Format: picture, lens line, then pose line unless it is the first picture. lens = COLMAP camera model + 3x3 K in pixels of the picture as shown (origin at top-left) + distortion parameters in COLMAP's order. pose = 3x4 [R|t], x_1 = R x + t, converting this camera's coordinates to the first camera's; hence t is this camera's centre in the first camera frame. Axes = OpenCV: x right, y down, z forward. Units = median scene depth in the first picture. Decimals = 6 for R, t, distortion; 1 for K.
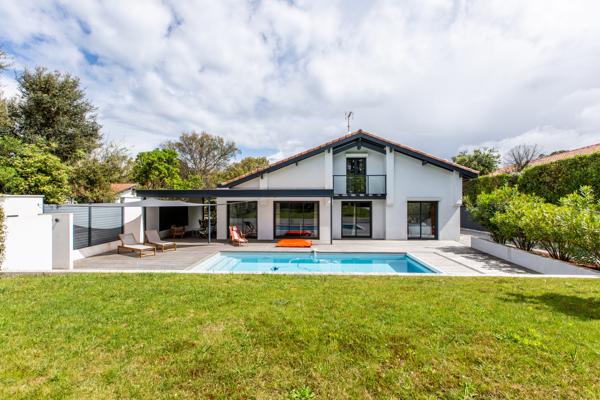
lens RADIAL K [[296.1, 0, 298.6], [0, 296.1, 206.2], [0, 0, 1]] dist [0.030485, 0.000597]
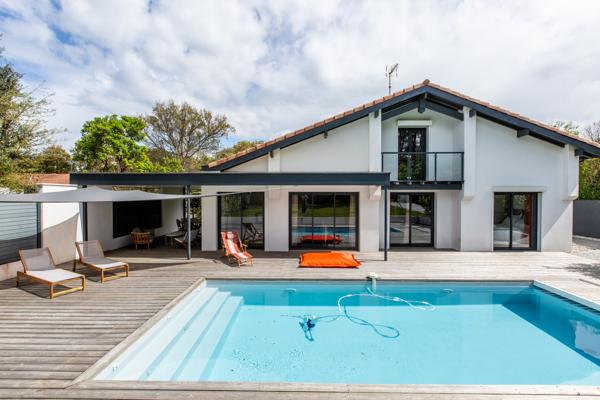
lens RADIAL K [[310.2, 0, 298.9], [0, 310.2, 205.1], [0, 0, 1]] dist [0.024468, 0.001323]
pose [[0.999652, 0.000191, 0.026397, -0.078627], [-0.000489, 0.999936, 0.011290, 0.003685], [-0.026393, -0.011299, 0.999588, 0.305911]]
